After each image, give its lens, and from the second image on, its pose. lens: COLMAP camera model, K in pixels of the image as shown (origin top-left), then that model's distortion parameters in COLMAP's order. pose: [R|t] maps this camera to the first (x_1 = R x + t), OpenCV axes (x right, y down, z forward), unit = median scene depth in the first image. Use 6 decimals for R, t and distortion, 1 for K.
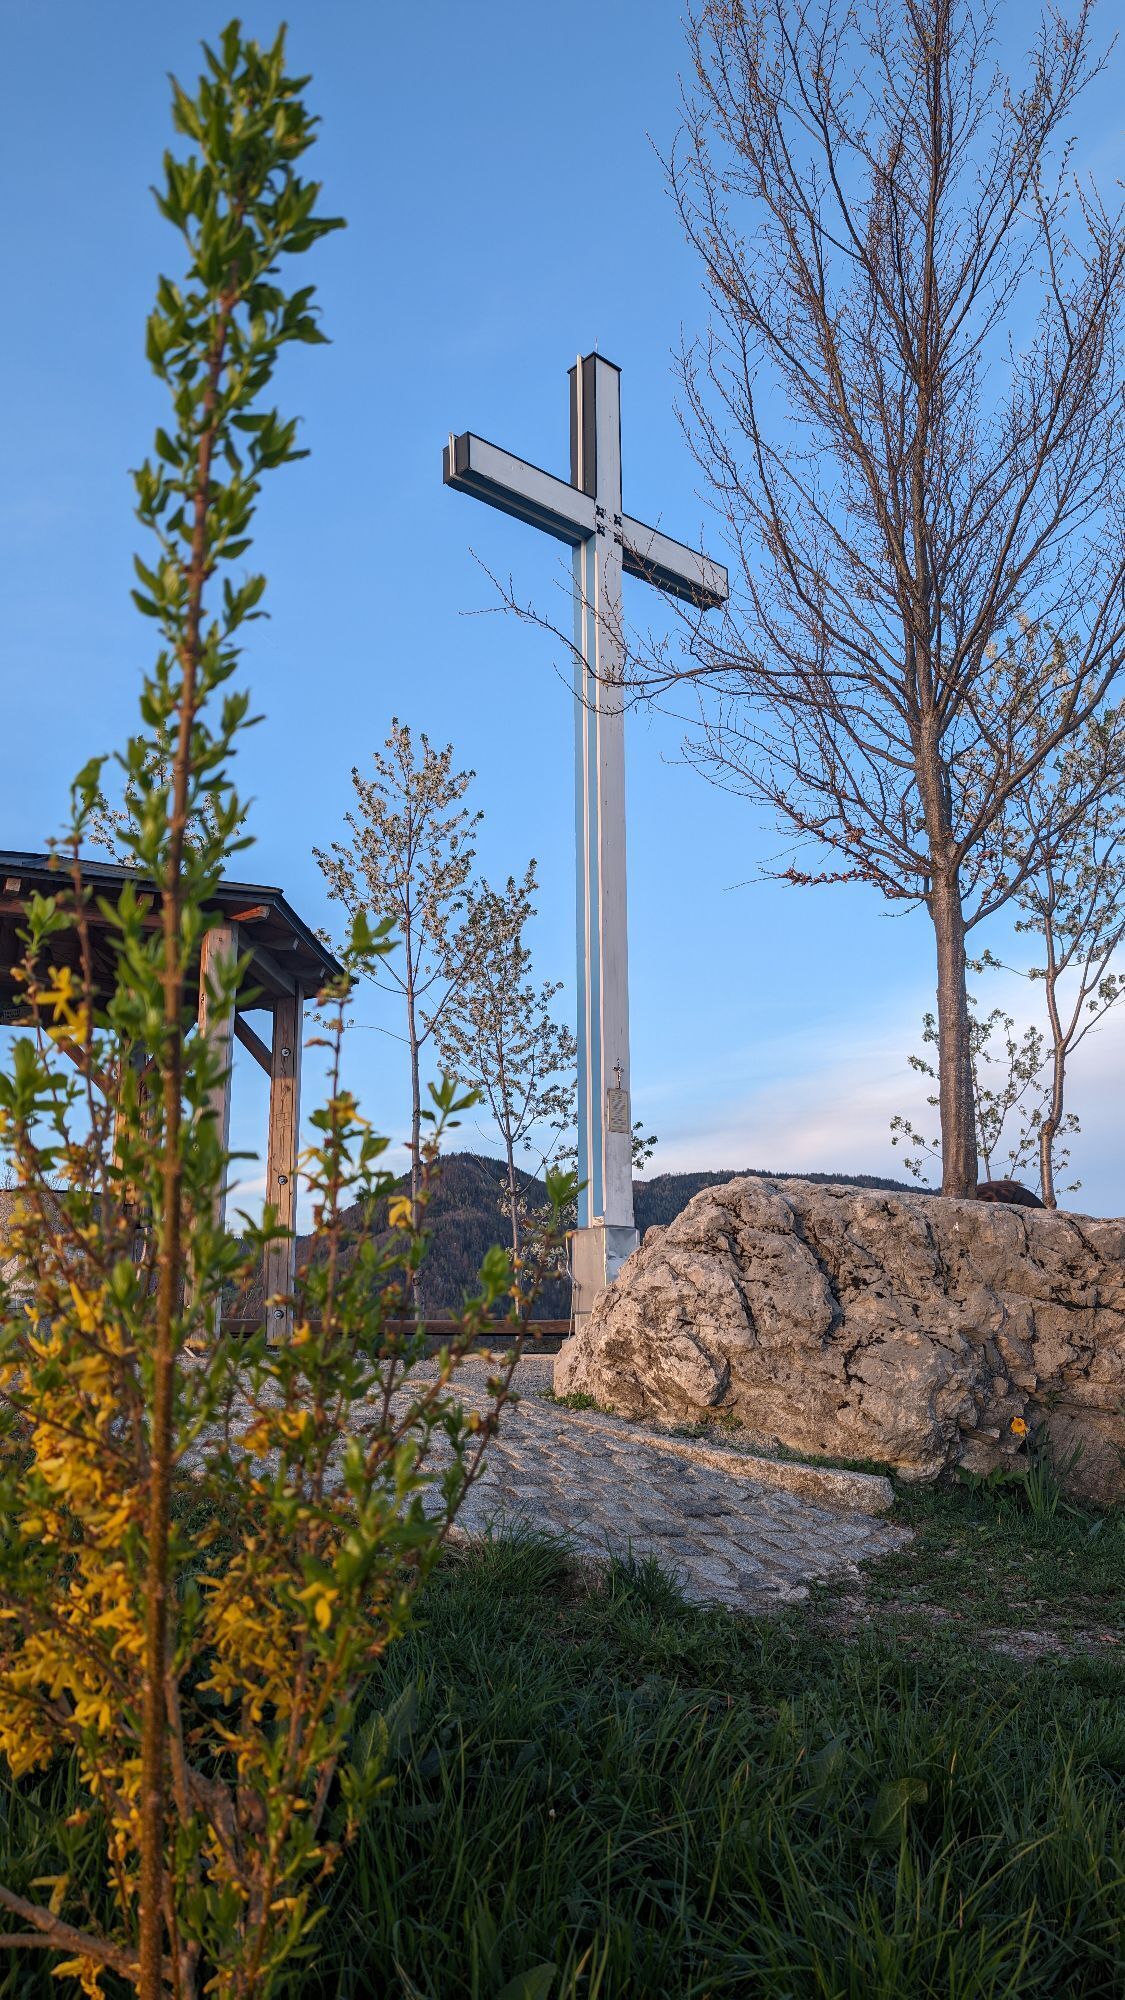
lens RADIAL K [[1406.1, 0, 613.3], [0, 1406.1, 992.8], [0, 0, 1]] dist [0.109220, -0.317548]
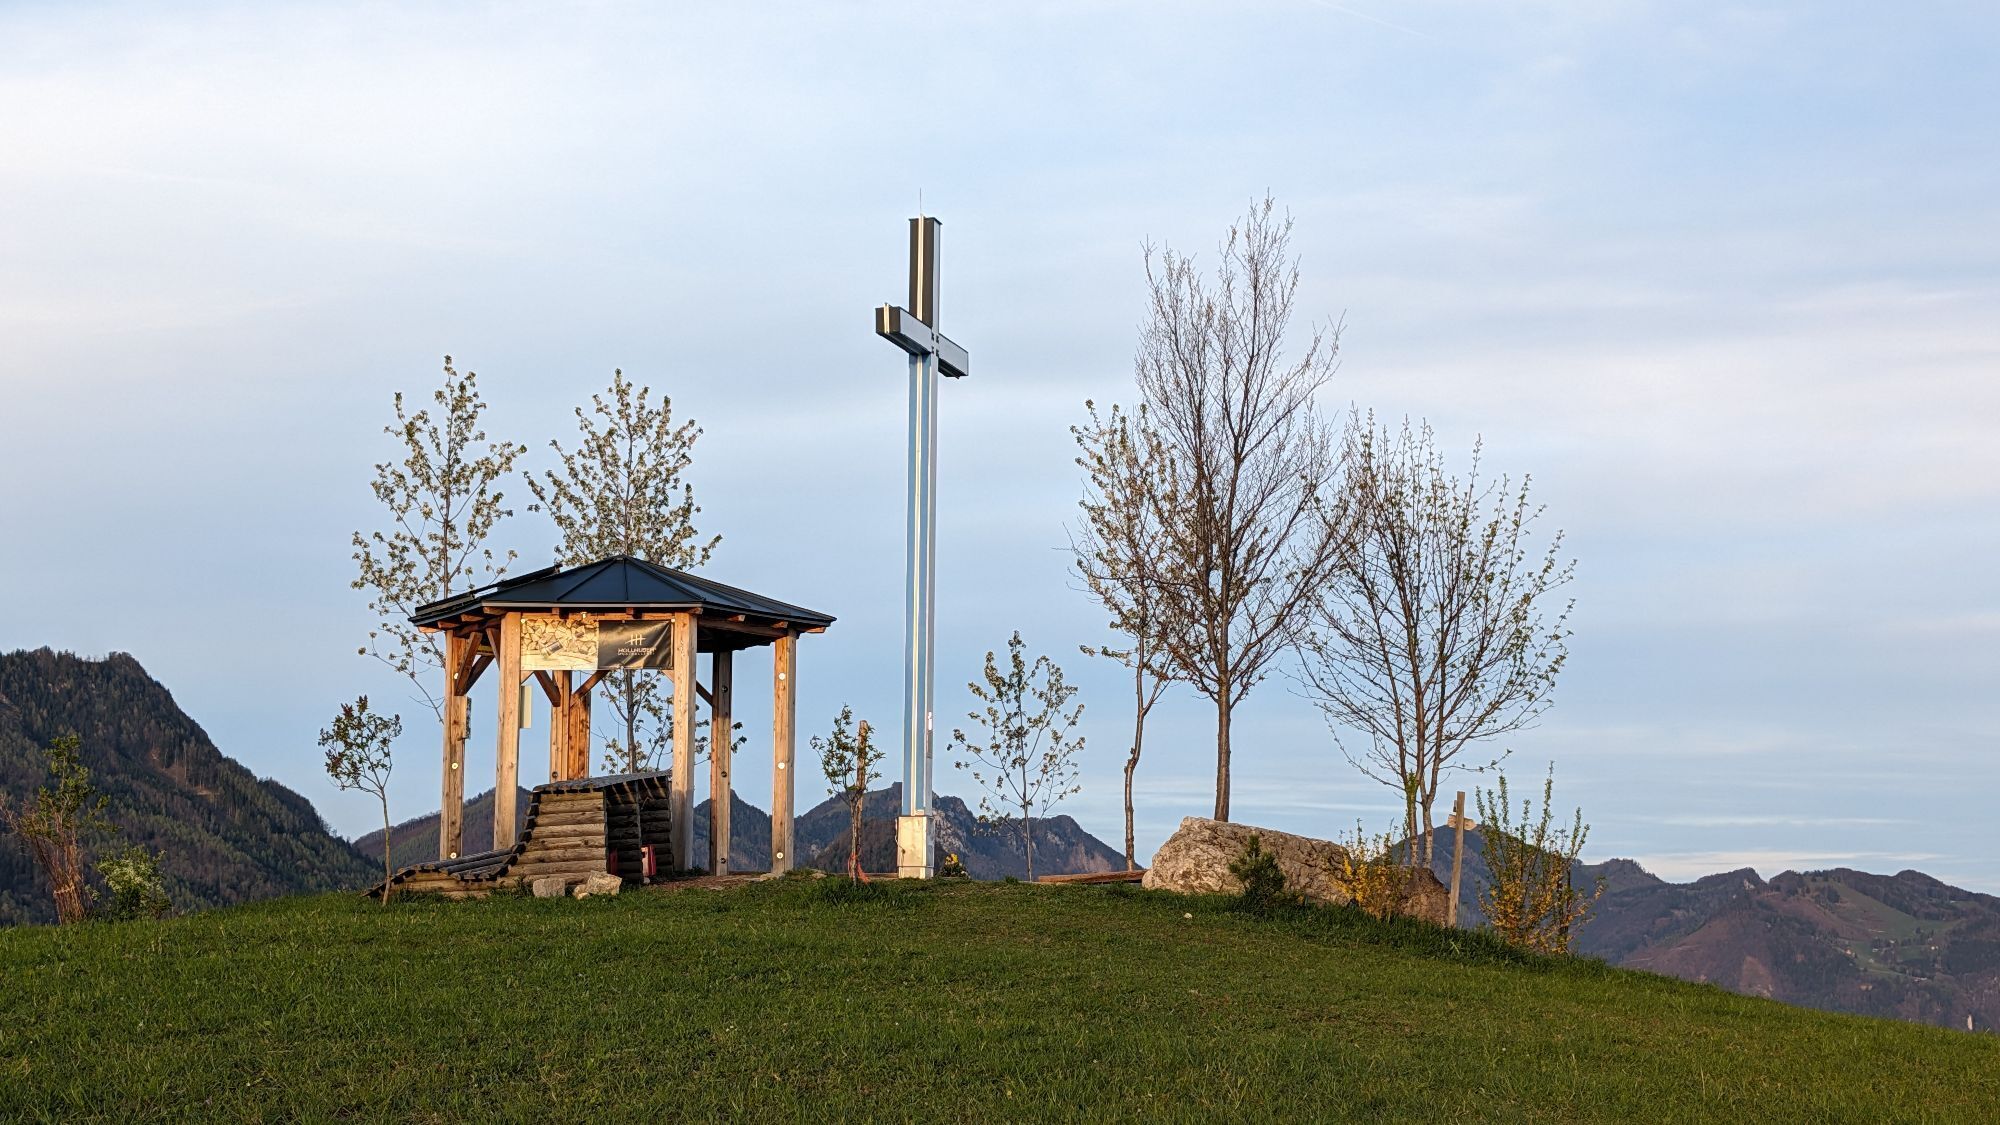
lens RADIAL K [[3151.9, 0, 1000.0], [0, 3151.9, 562.5], [0, 0, 1]] dist [0.059215, 0.004614]
pose [[0.856269, 0.089066, 0.508794, -1.598939], [-0.143081, 0.987376, 0.067952, -0.338914], [-0.496318, -0.130984, 0.858203, -1.888115]]
